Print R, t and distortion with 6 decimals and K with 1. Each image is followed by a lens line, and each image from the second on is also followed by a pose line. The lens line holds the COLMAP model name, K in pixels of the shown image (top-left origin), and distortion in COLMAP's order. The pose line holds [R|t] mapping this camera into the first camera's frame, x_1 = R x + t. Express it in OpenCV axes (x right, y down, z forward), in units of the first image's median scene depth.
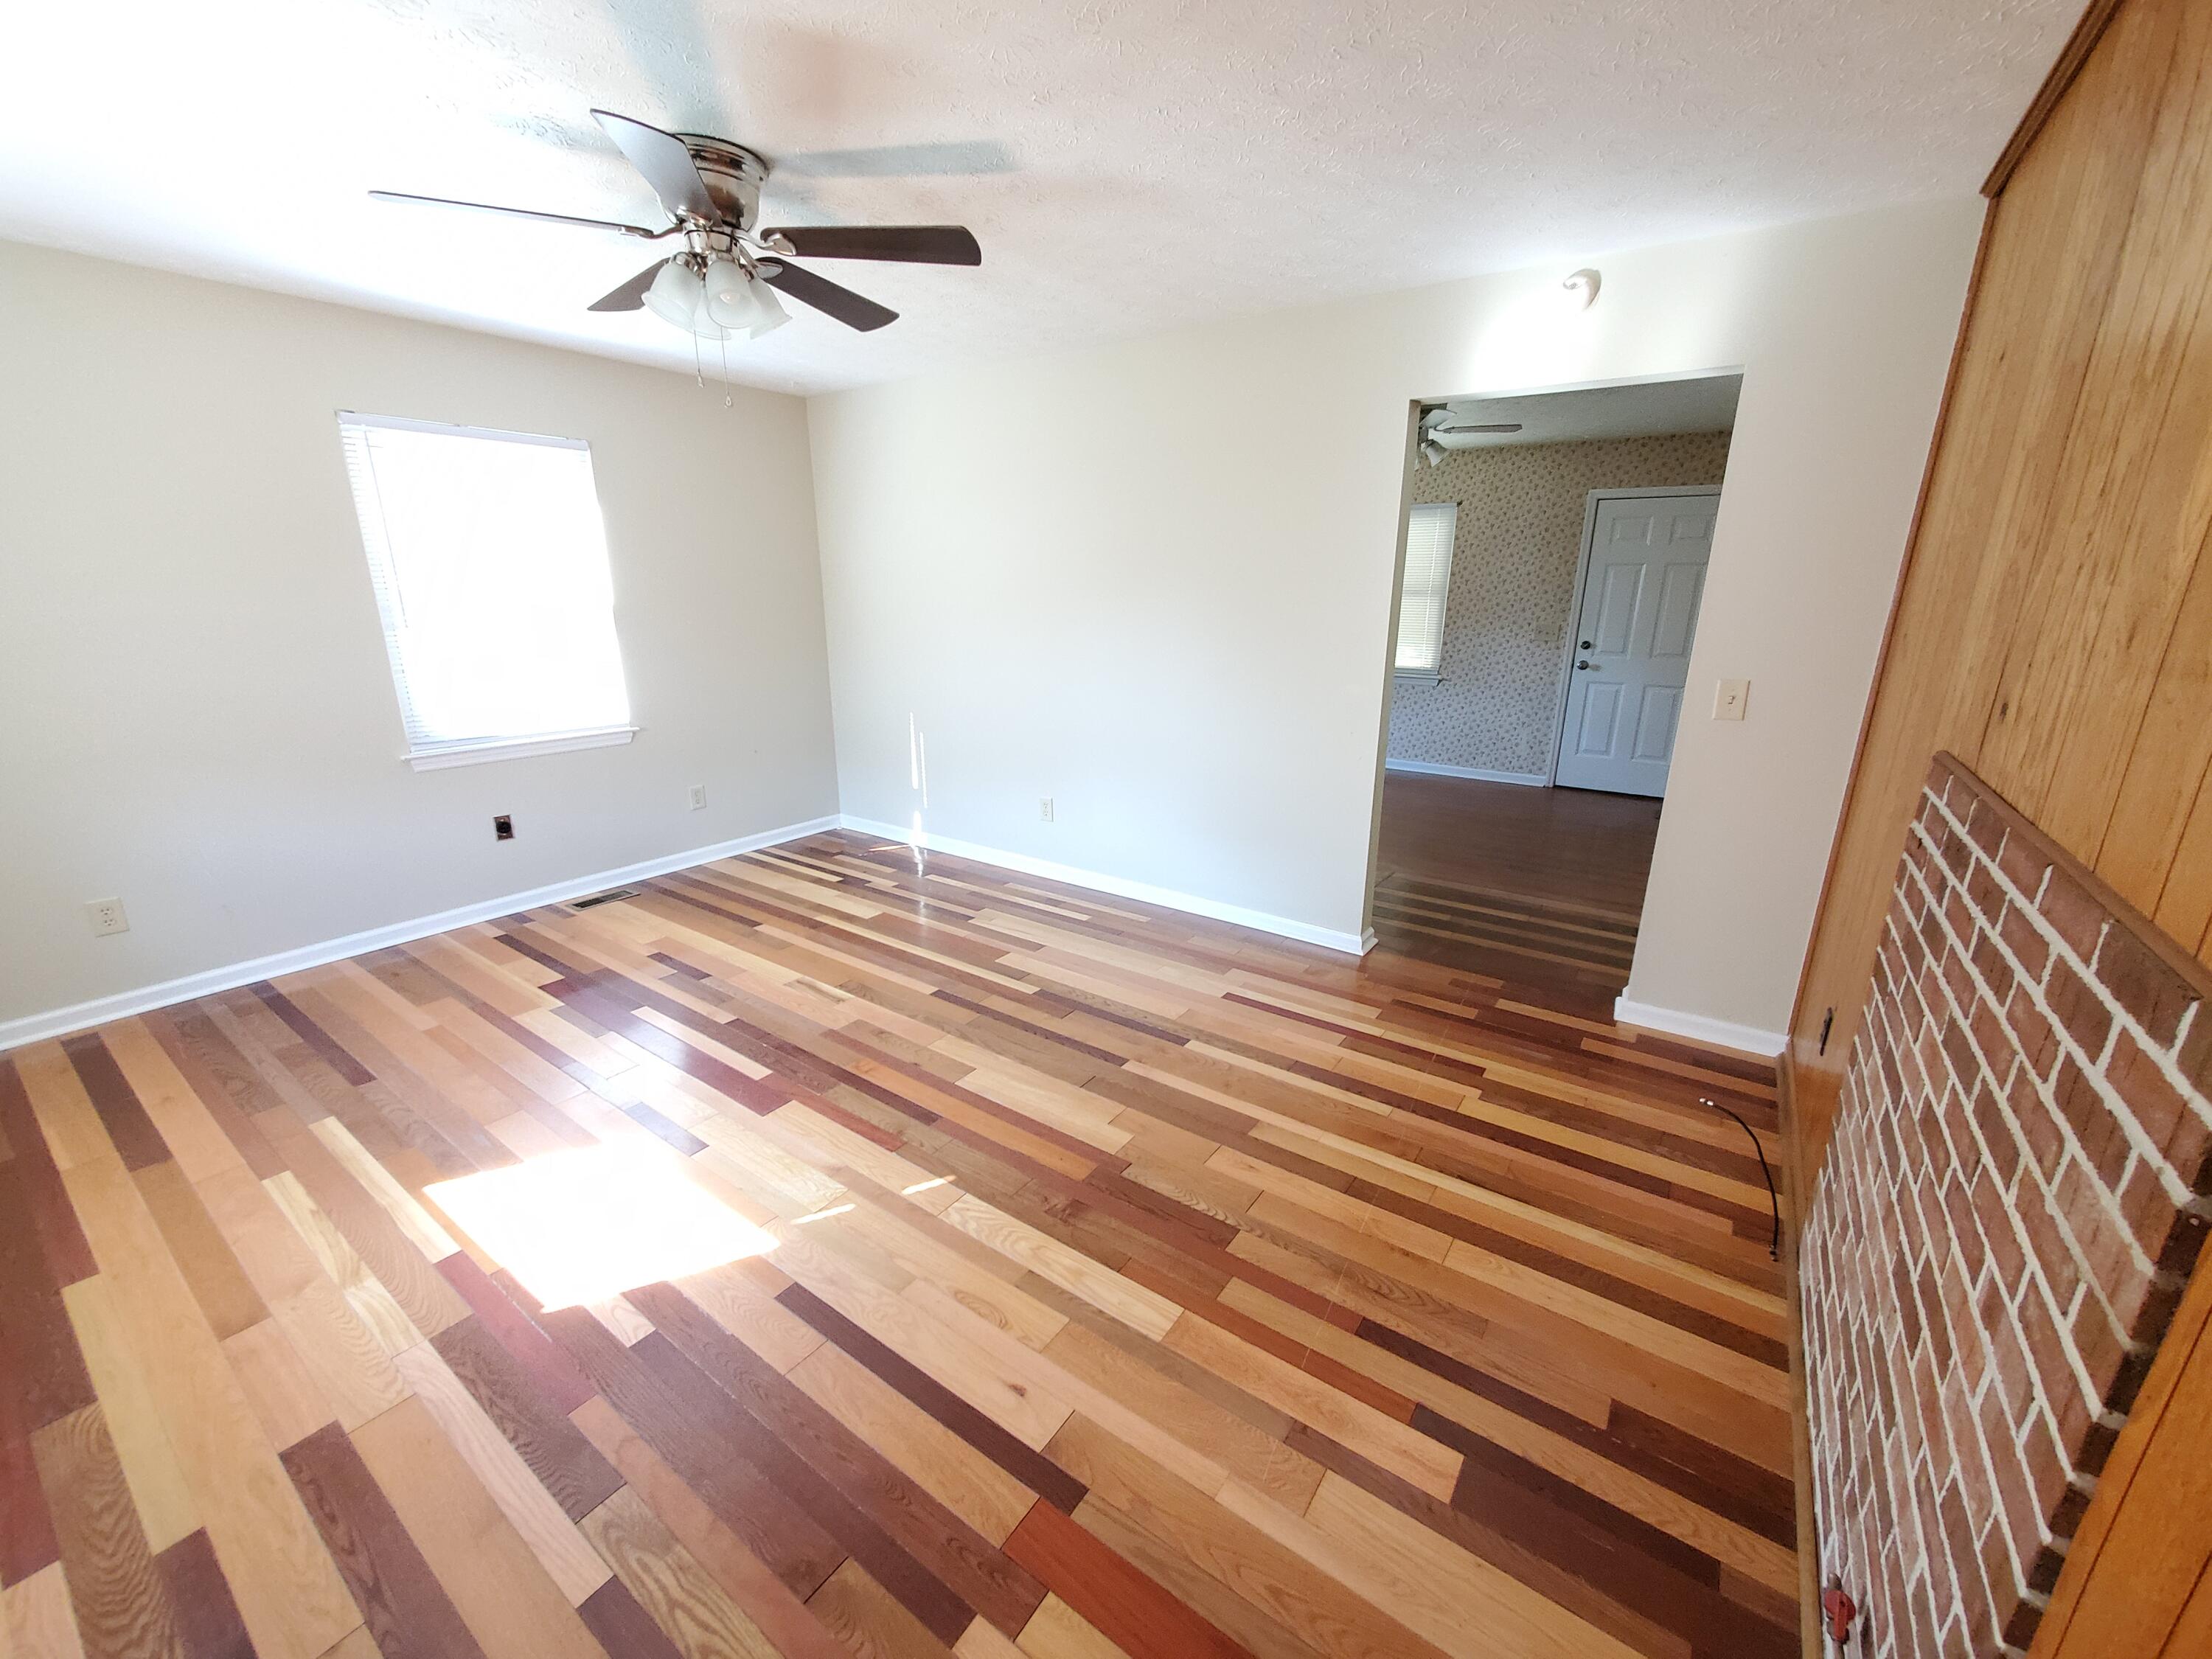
lens RADIAL K [[870.9, 0, 1111.3], [0, 870.9, 830.5], [0, 0, 1]] dist [-0.003834, -0.000368]
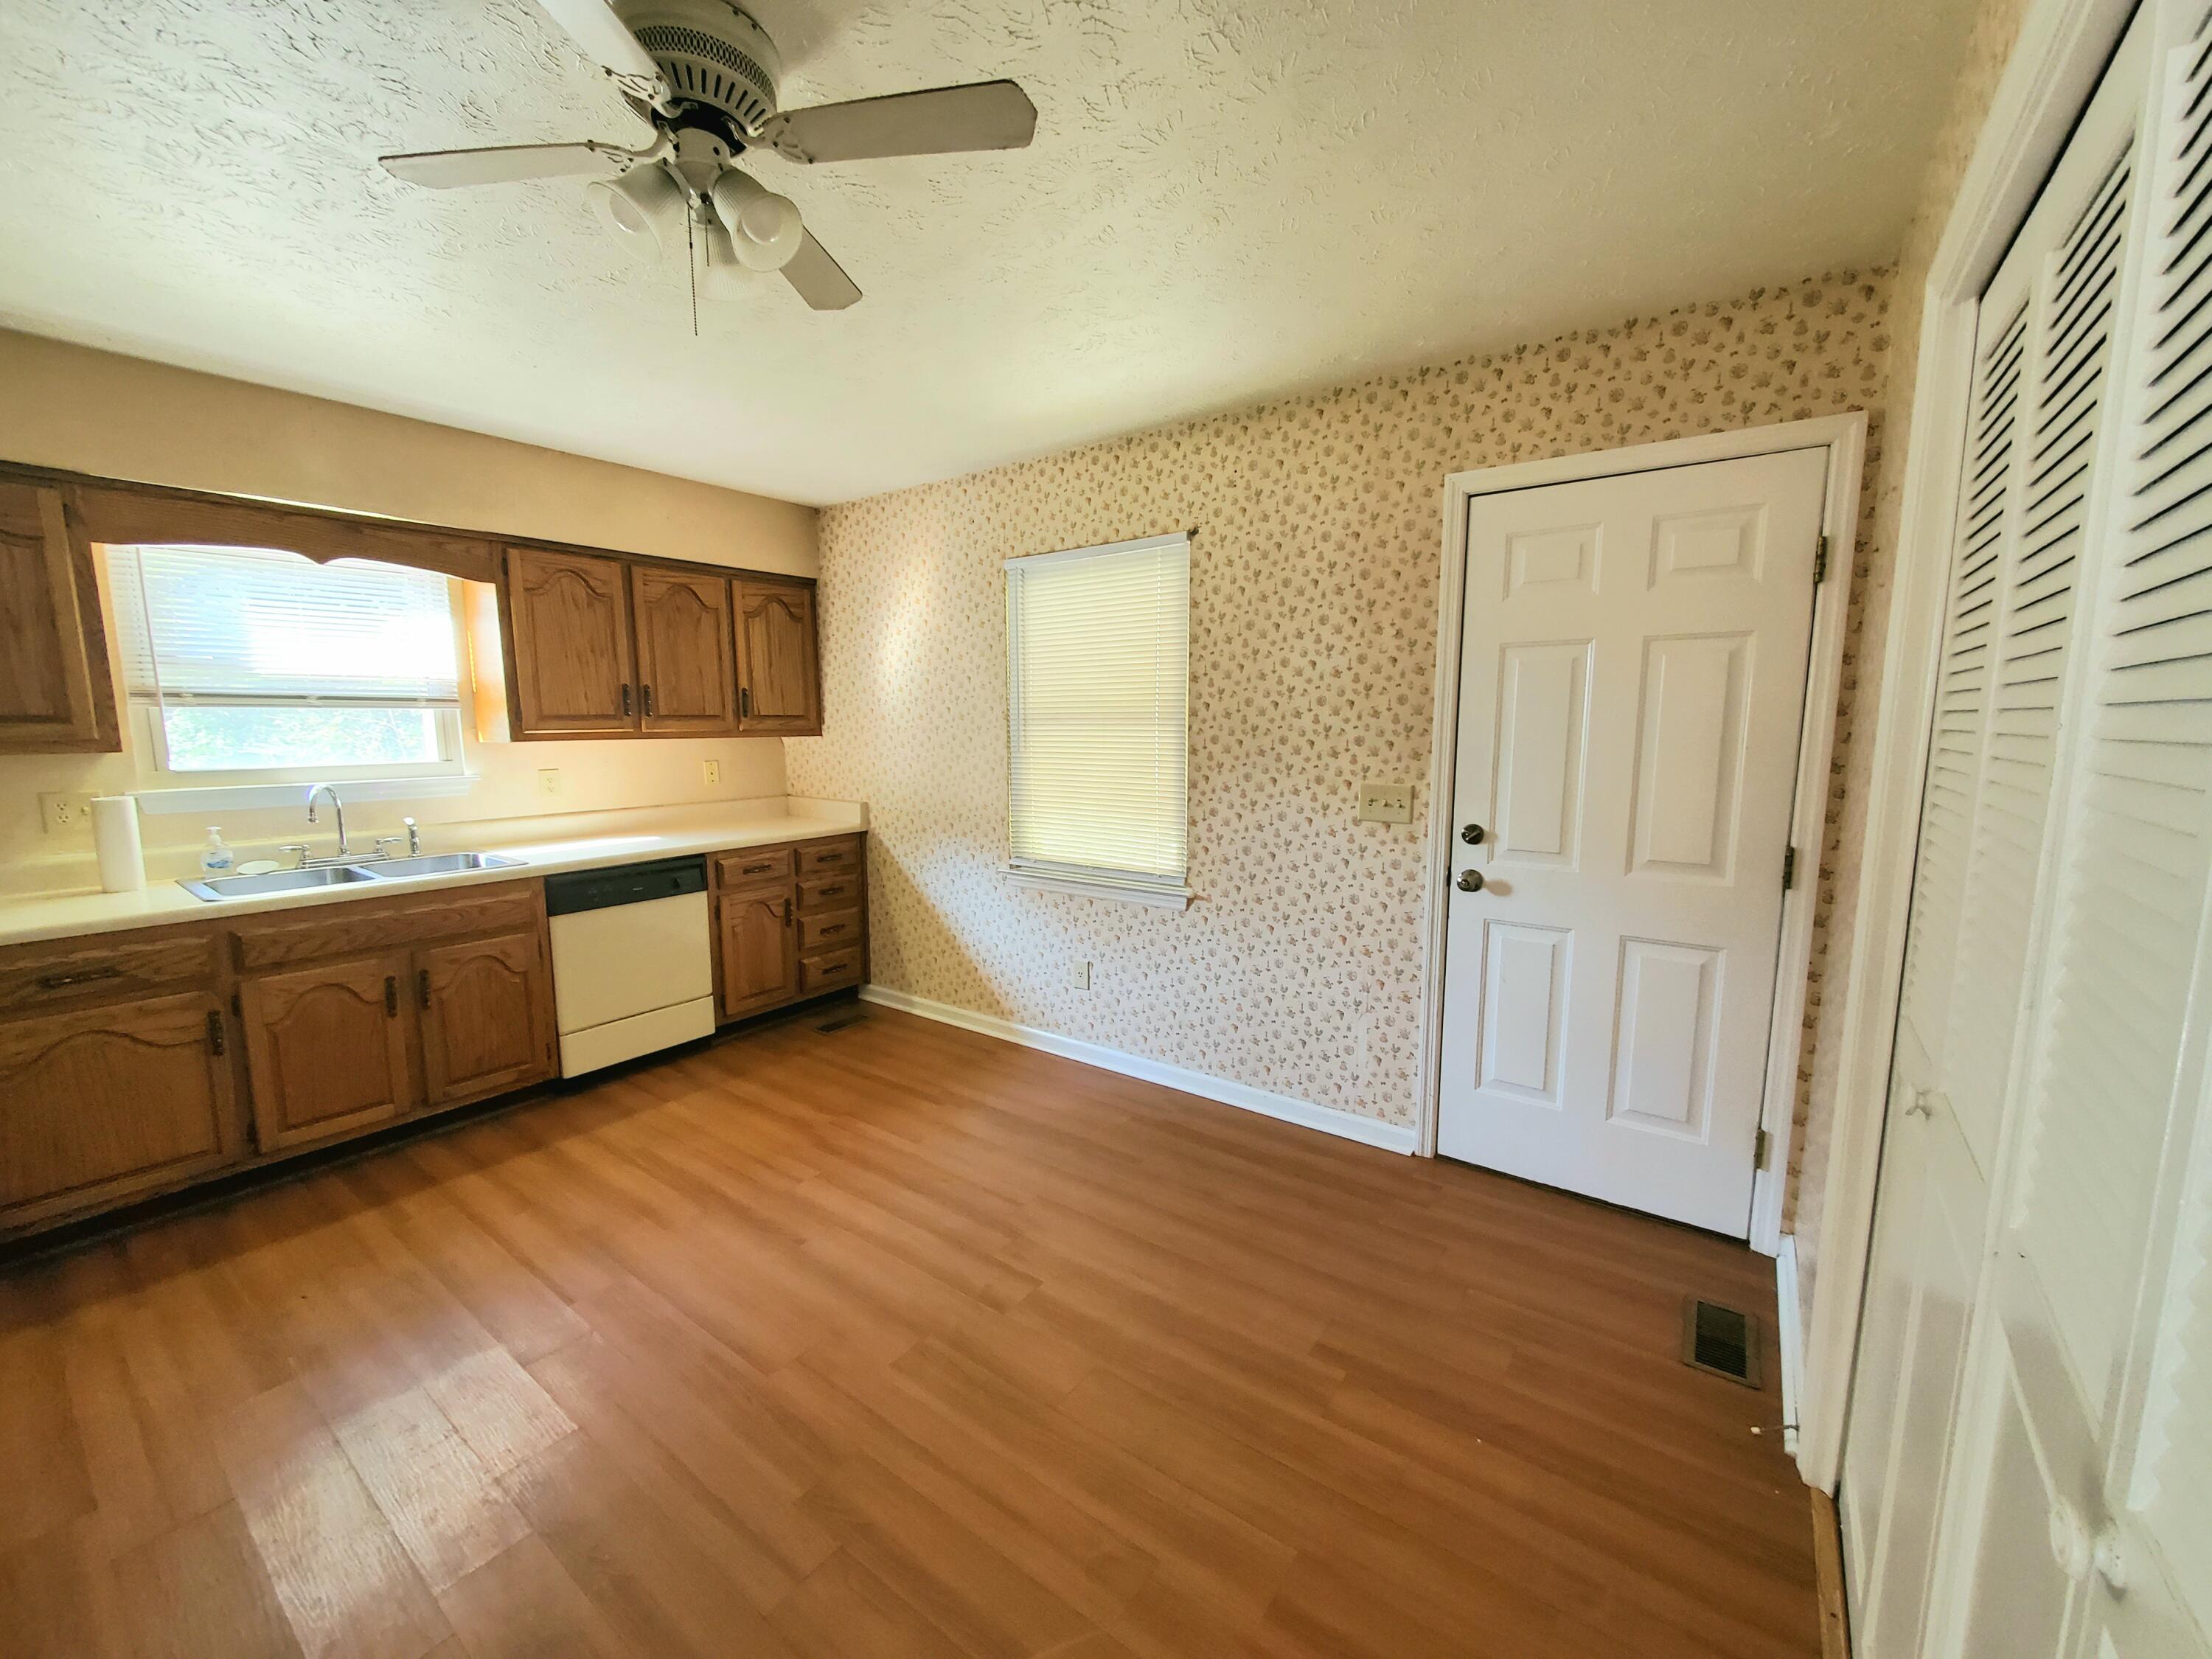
lens RADIAL K [[870.9, 0, 1106.8], [0, 870.9, 831.5], [0, 0, 1]] dist [-0.003834, -0.000368]
pose [[0.999719, -0.005984, -0.022919, 0.105746], [0.002481, 0.988698, -0.149898, -0.042433], [0.023557, 0.149799, 0.988436, 0.162338]]
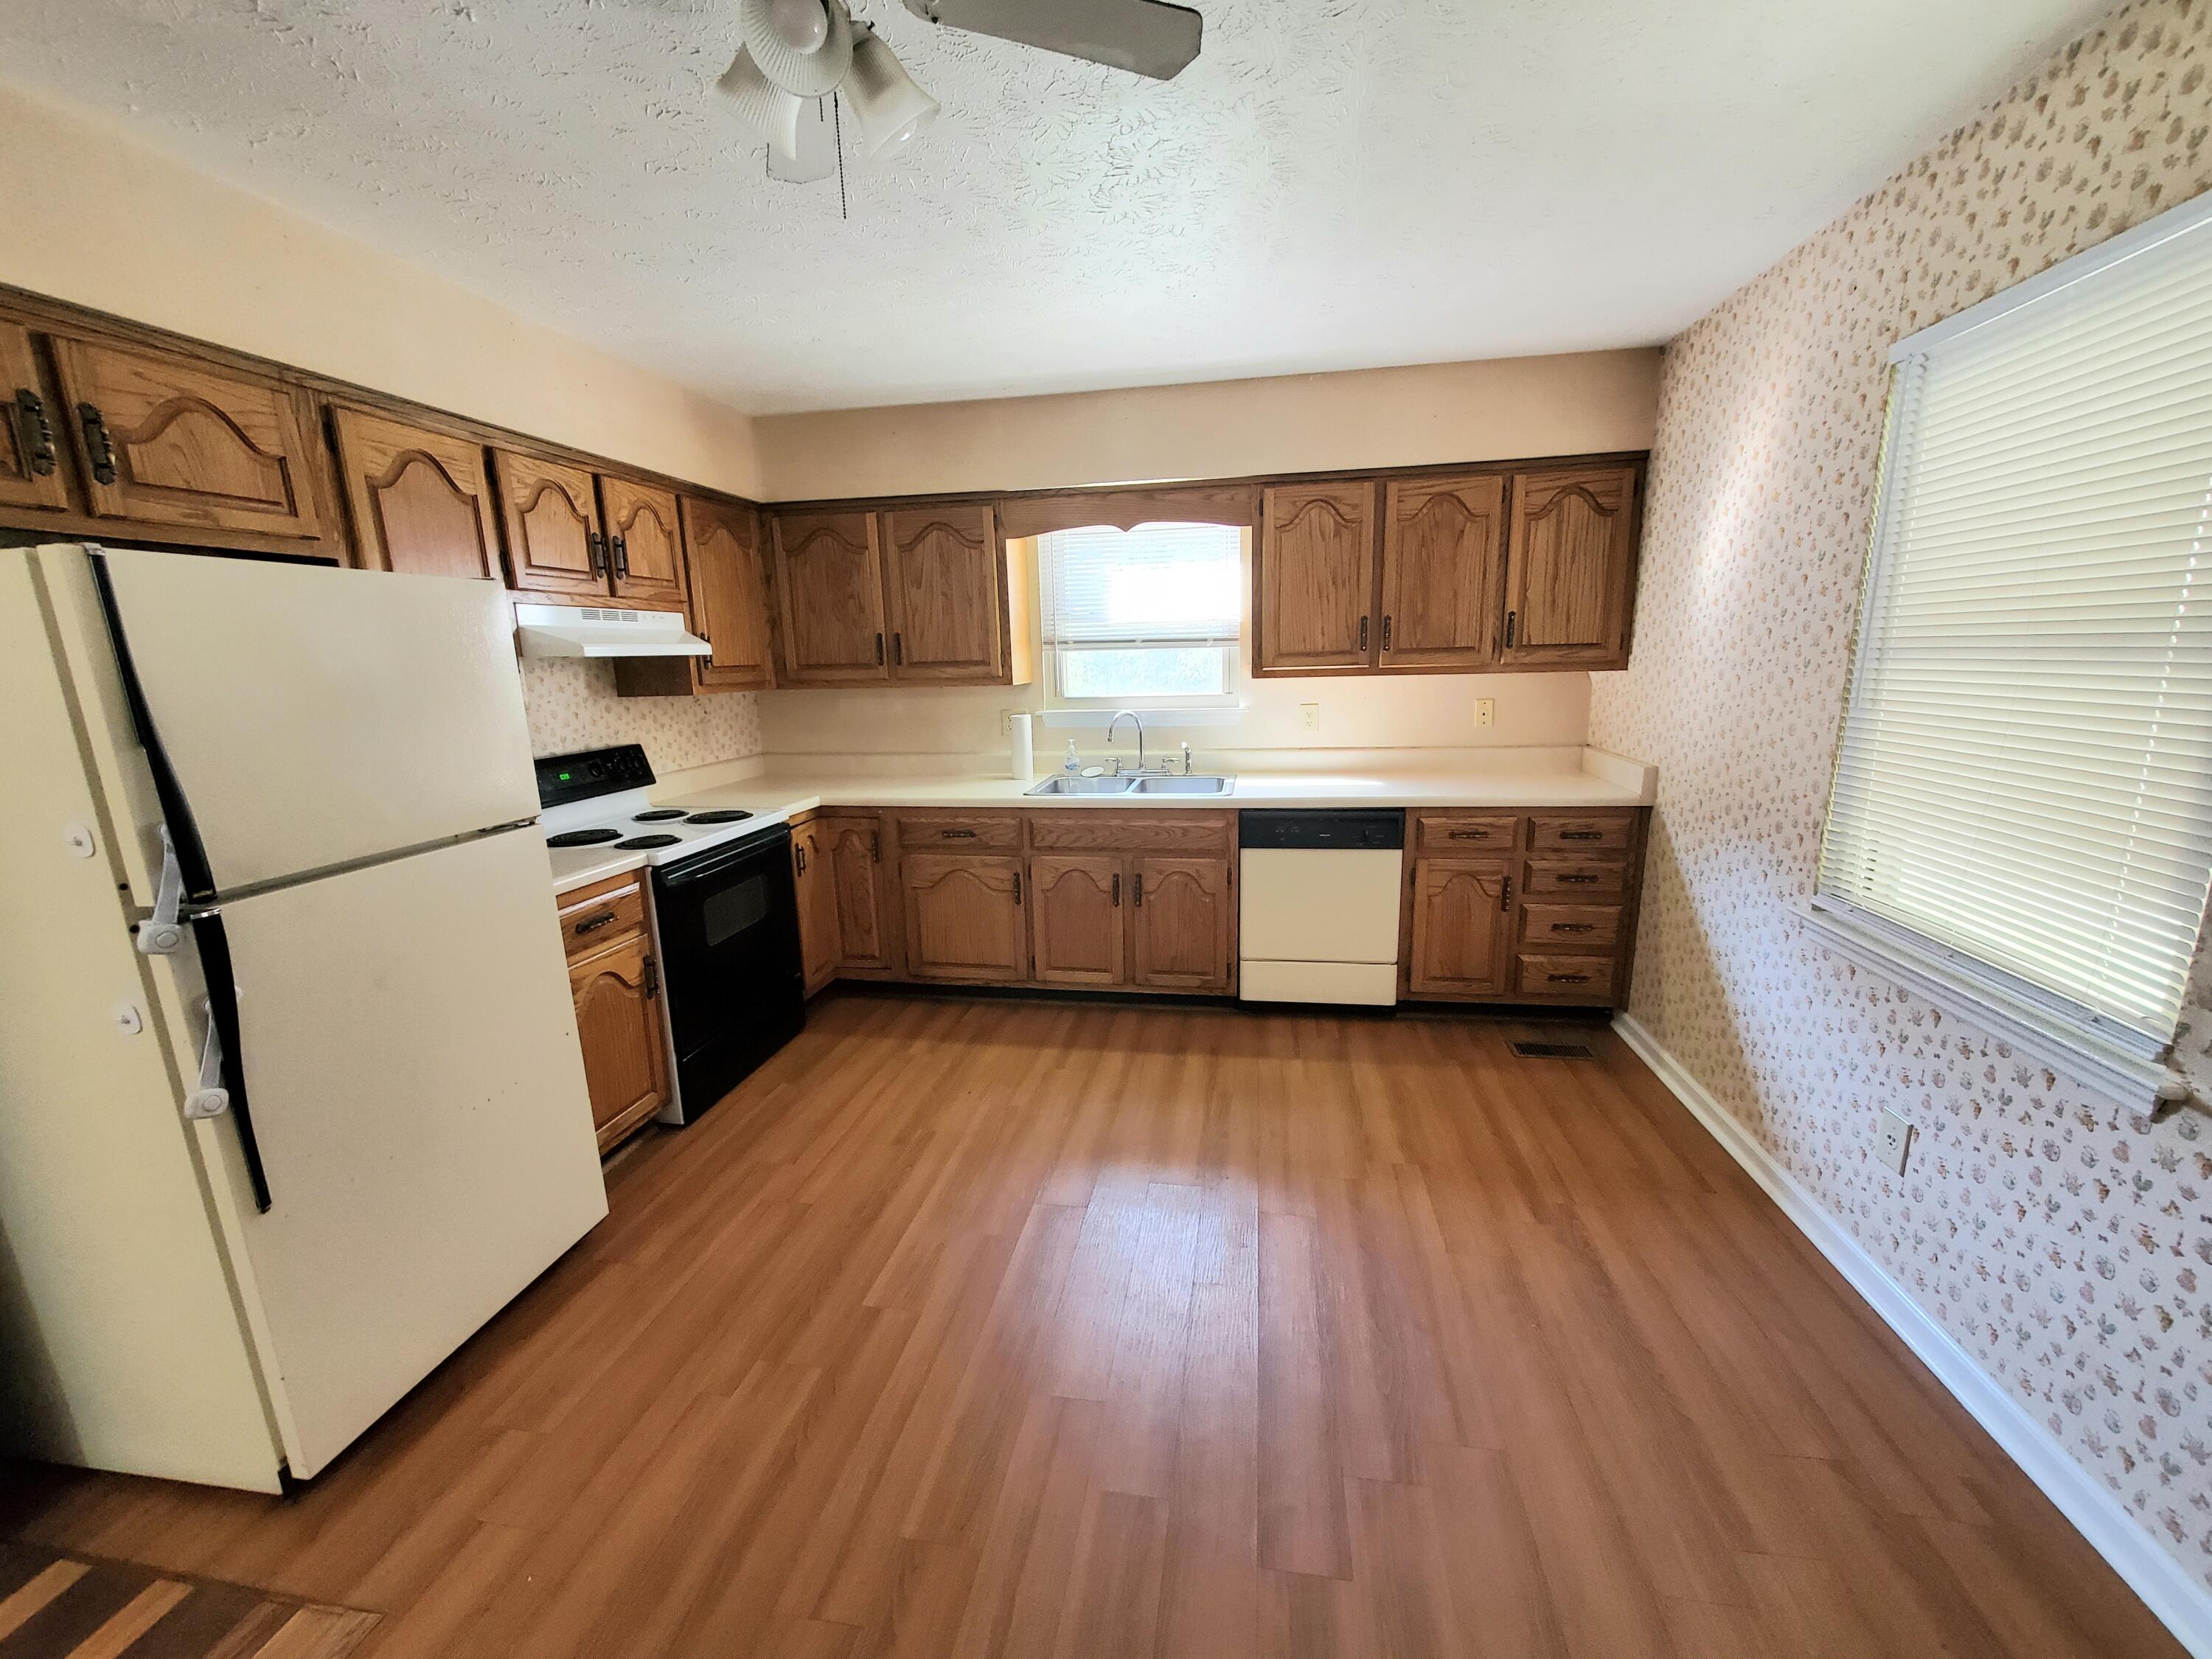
lens RADIAL K [[870.9, 0, 1110.8], [0, 870.9, 836.6], [0, 0, 1]] dist [-0.003834, -0.000368]
pose [[0.424160, 0.170113, -0.889466, 0.135158], [-0.219388, 0.972242, 0.081325, -0.059533], [0.878611, 0.160643, 0.449707, 0.216023]]
